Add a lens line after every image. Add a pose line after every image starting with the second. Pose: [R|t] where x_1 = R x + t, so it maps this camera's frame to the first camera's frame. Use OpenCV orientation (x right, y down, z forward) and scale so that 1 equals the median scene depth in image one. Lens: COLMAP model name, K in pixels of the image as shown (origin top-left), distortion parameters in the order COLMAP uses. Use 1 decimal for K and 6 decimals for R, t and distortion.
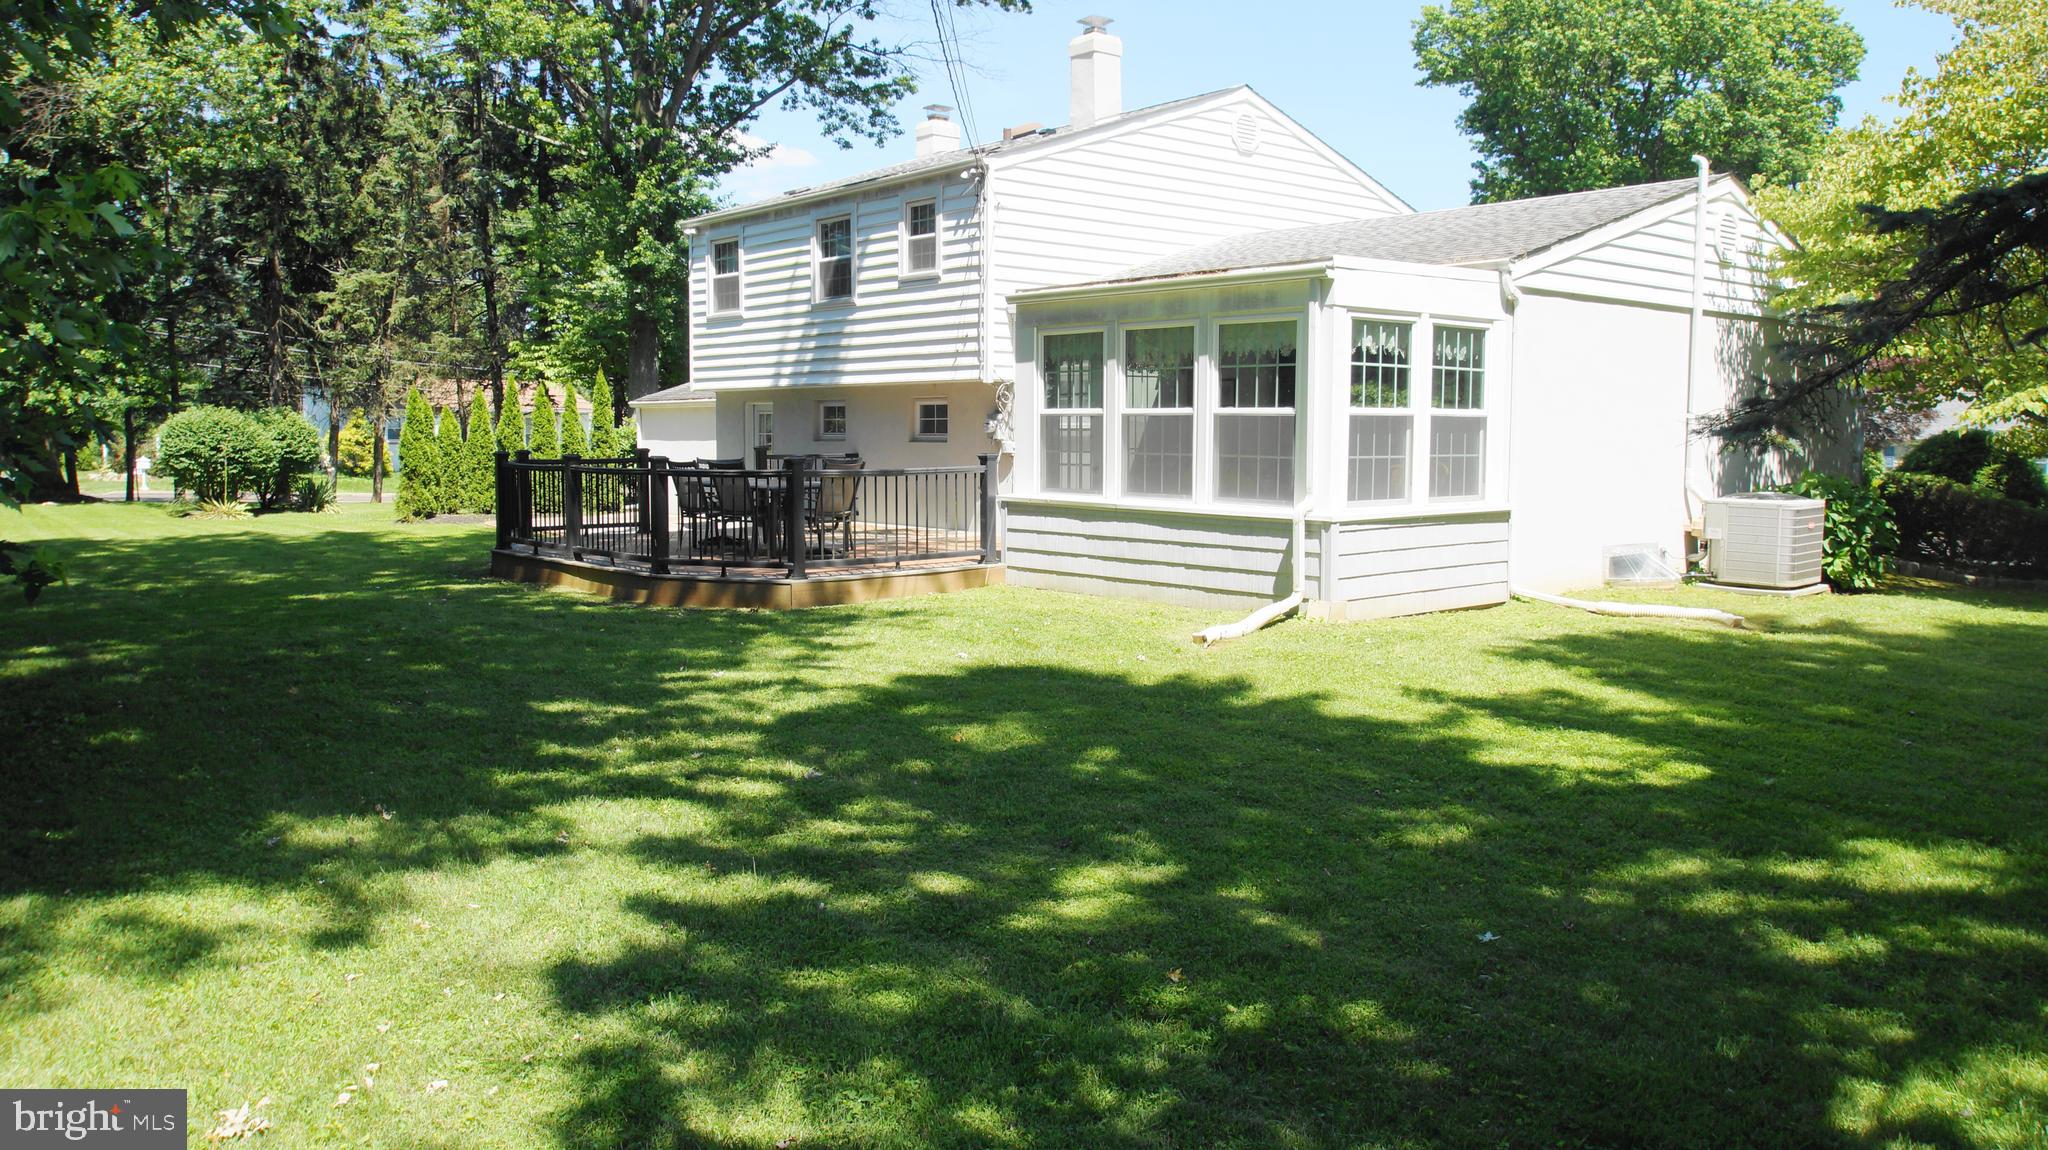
lens RADIAL K [[1514.4, 0, 1035.3], [0, 1514.4, 578.8], [0, 0, 1]] dist [-0.062465, 0.007873]
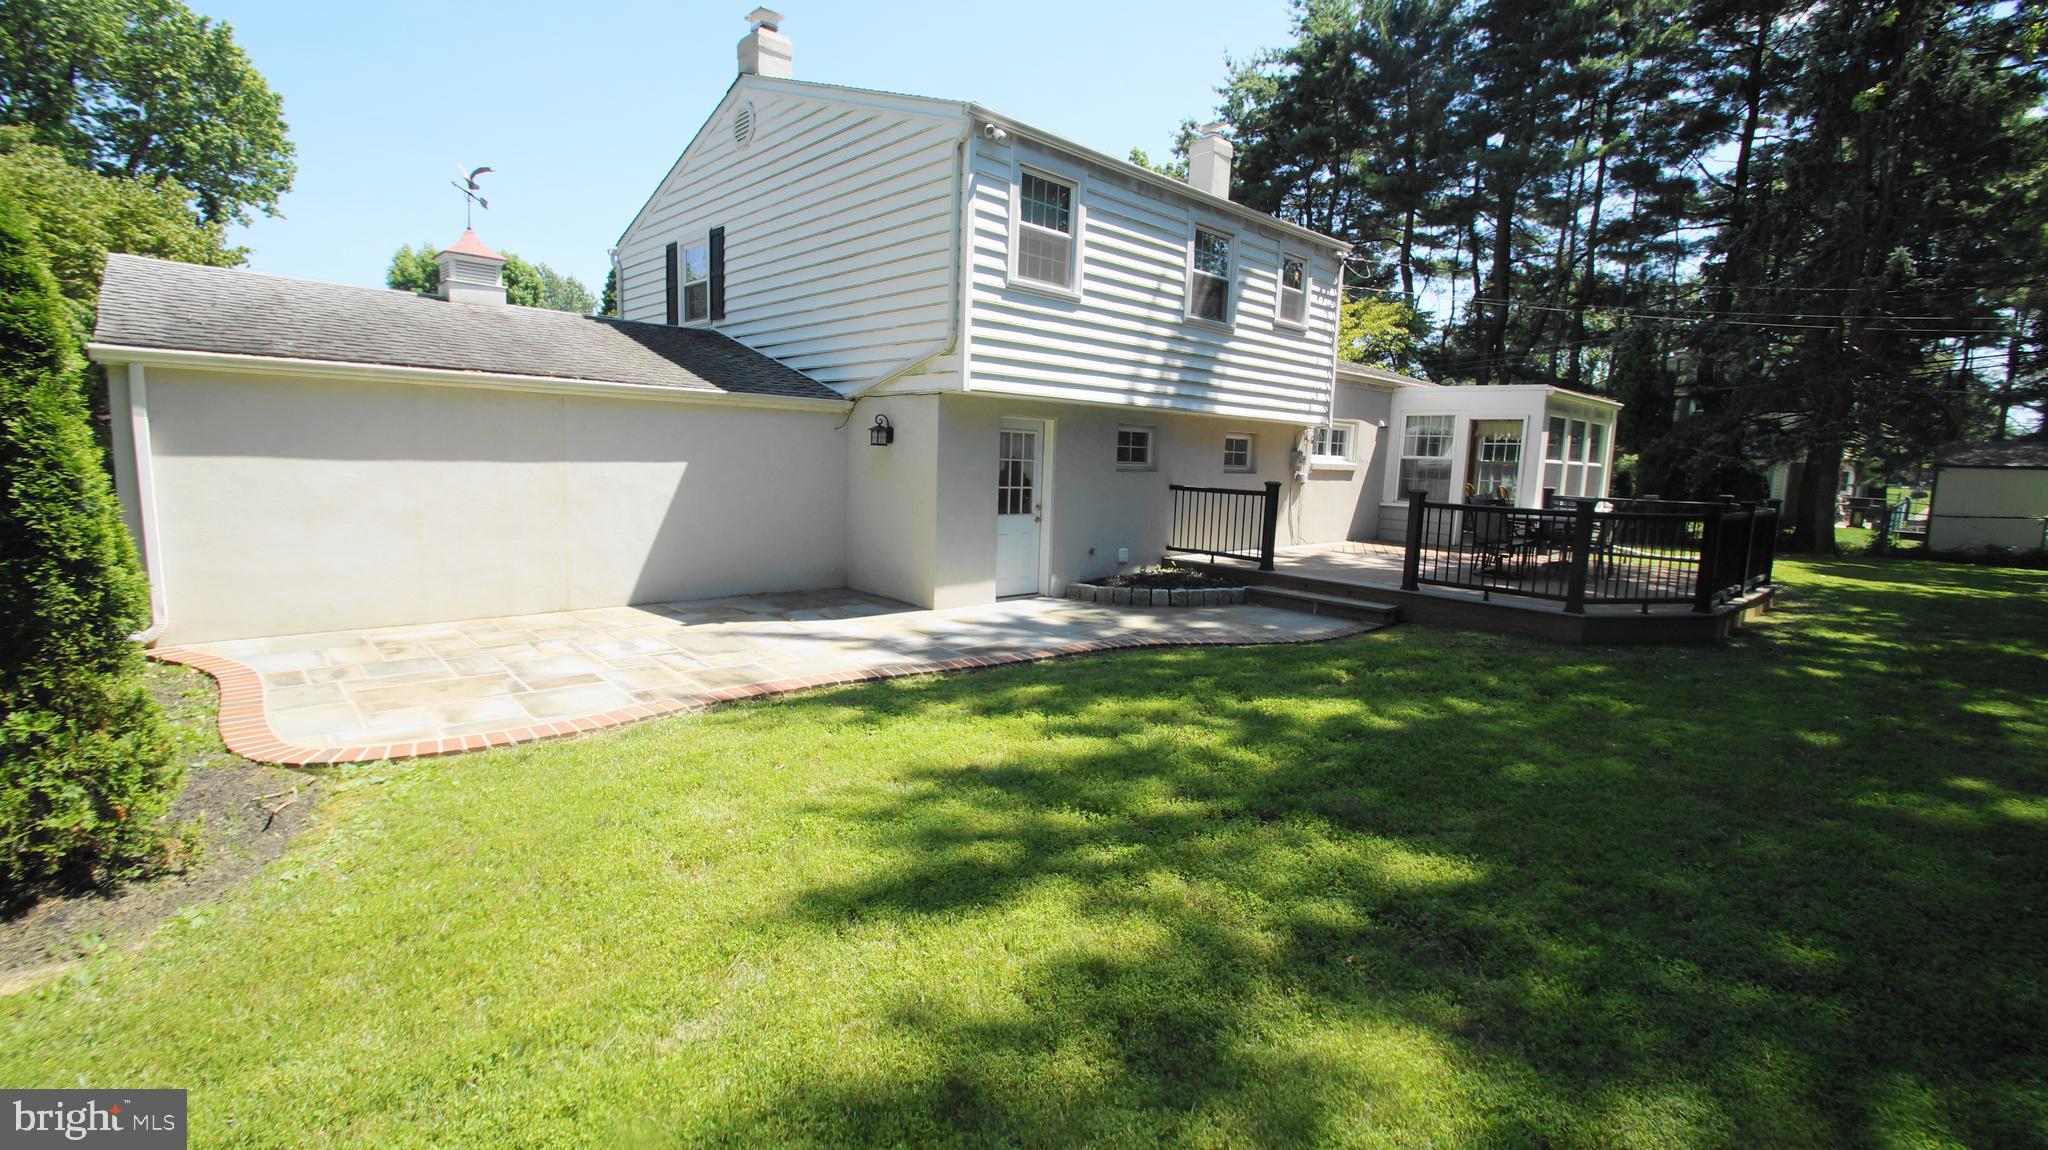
lens RADIAL K [[910.0, 0, 1025.3], [0, 910.0, 575.6], [0, 0, 1]] dist [0.007484, -0.012904]
pose [[-0.046958, -0.133689, 0.989910, -0.648708], [0.066248, 0.988405, 0.136628, -0.104536], [-0.996698, 0.071996, -0.037557, 1.054183]]
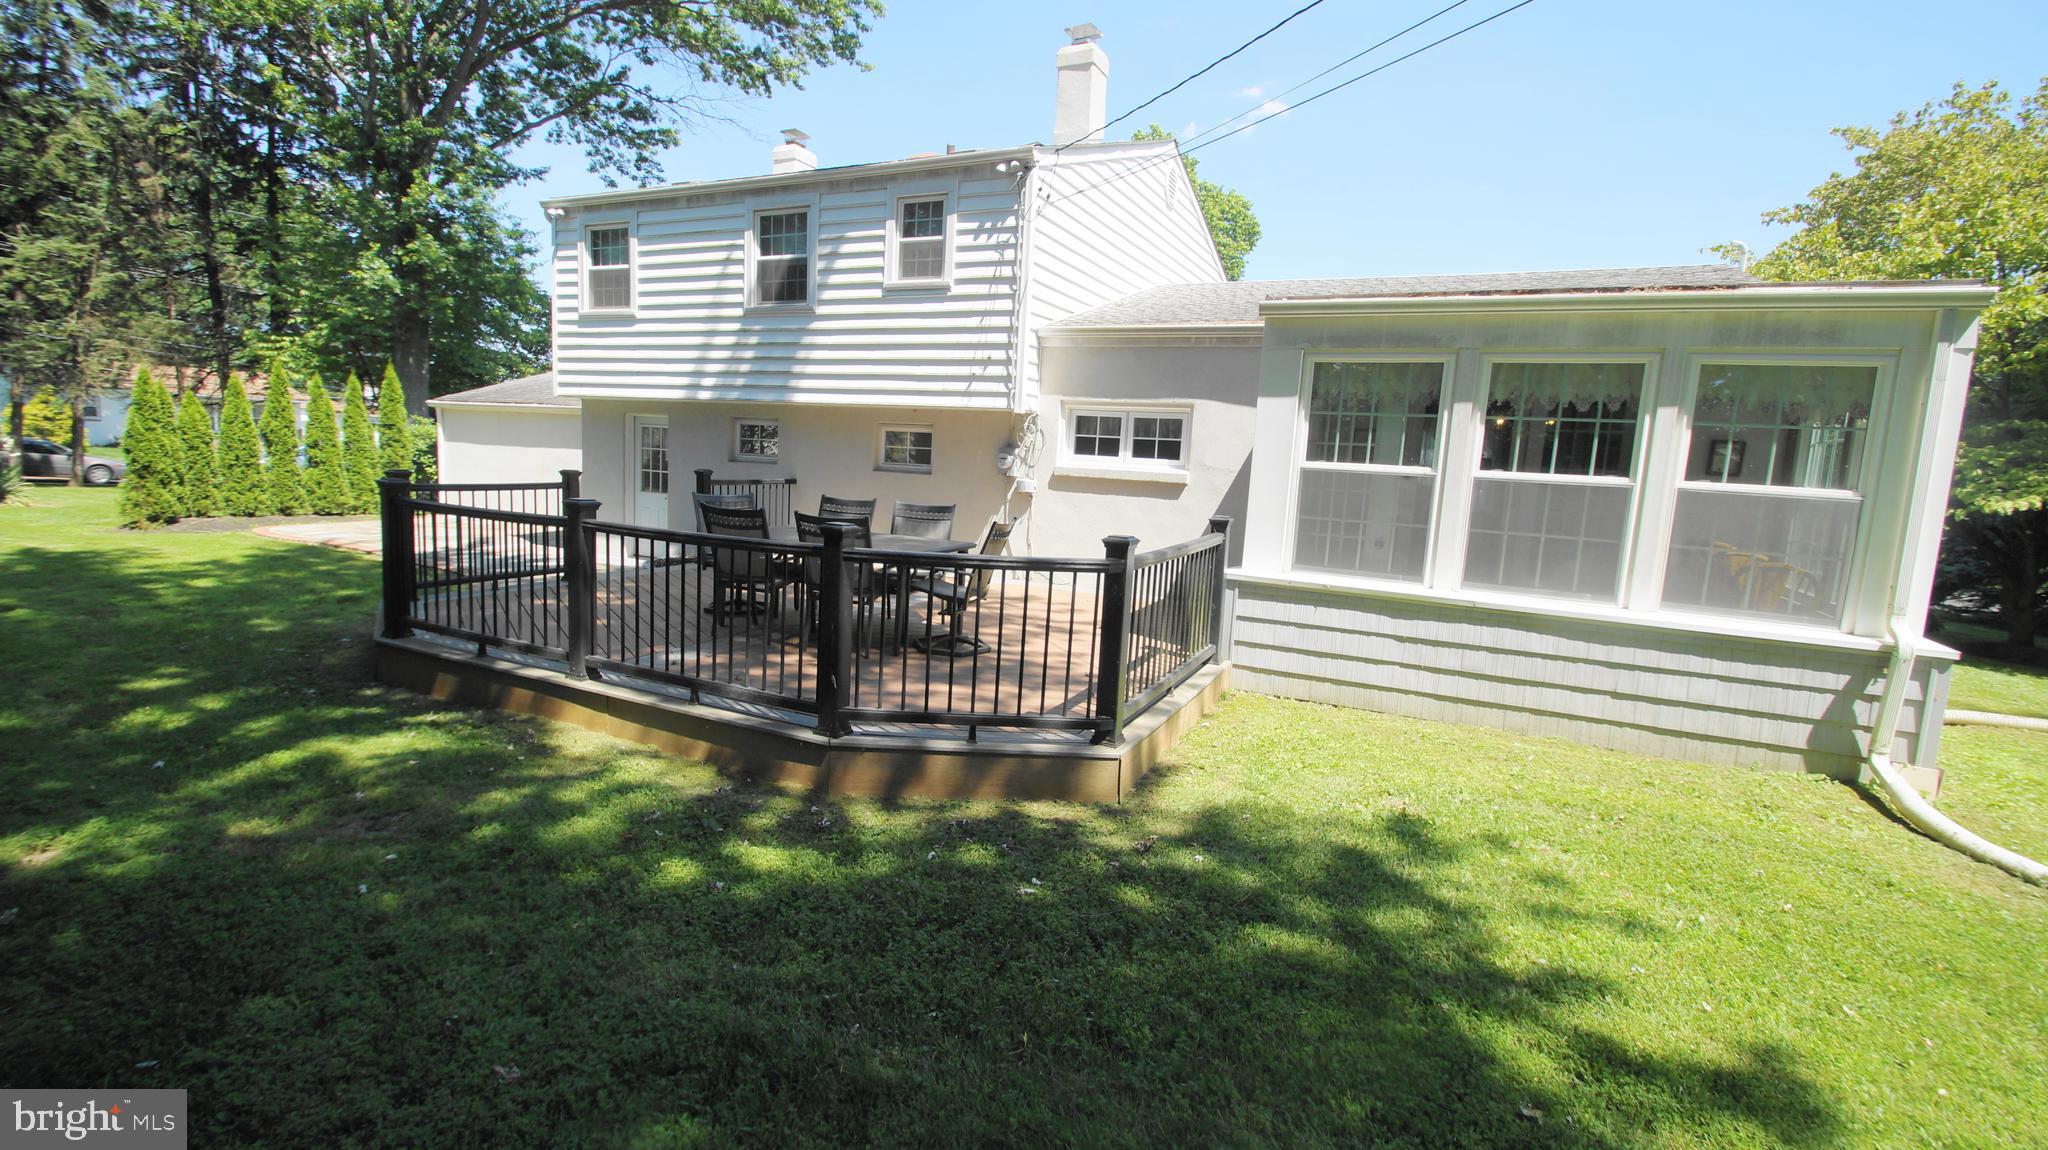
lens RADIAL K [[910.0, 0, 1022.1], [0, 910.0, 577.8], [0, 0, 1]] dist [0.007484, -0.012904]
pose [[0.921166, -0.009535, 0.389053, -0.194795], [-0.010390, 0.998741, 0.049077, -0.048593], [-0.389031, -0.049250, 0.919907, 0.410140]]
